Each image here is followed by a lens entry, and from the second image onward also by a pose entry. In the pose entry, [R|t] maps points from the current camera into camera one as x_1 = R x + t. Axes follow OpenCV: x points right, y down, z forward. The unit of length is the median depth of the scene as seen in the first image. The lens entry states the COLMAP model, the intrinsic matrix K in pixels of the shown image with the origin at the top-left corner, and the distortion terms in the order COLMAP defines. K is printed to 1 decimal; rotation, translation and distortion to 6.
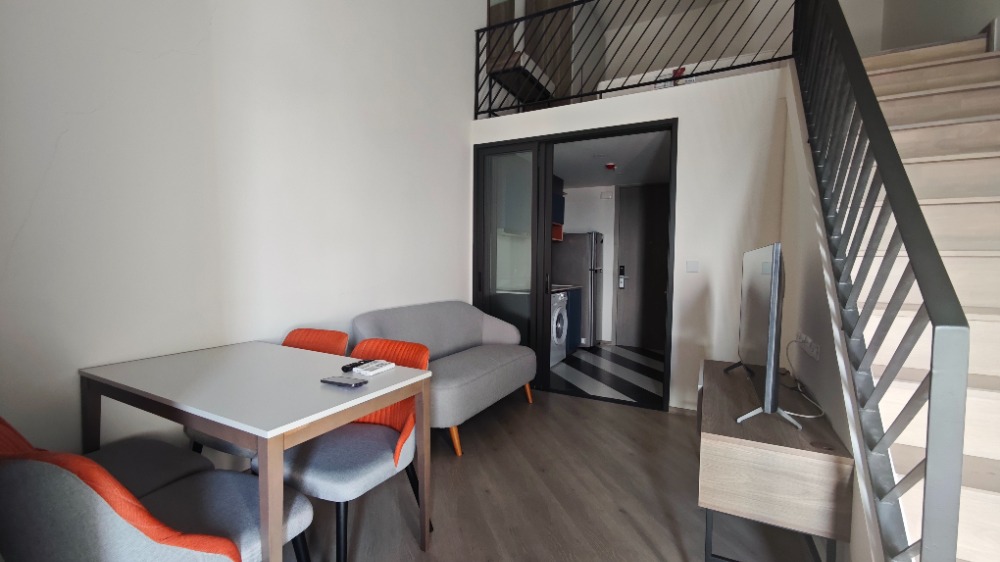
lens RADIAL K [[416.2, 0, 501.9], [0, 416.2, 282.3], [0, 0, 1]] dist [0.000002, 0.000900]
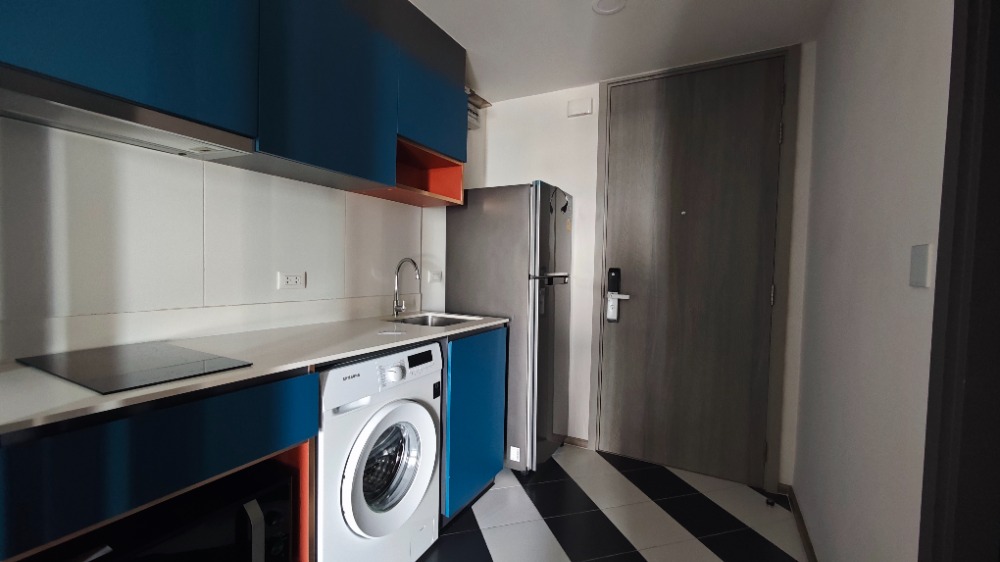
lens RADIAL K [[416.2, 0, 501.9], [0, 416.2, 282.3], [0, 0, 1]] dist [0.000002, 0.000900]
pose [[0.999920, 0.010264, -0.007393, 0.346616], [-0.010311, 0.999927, -0.006283, -0.041050], [0.007328, 0.006359, 0.999953, 1.119038]]
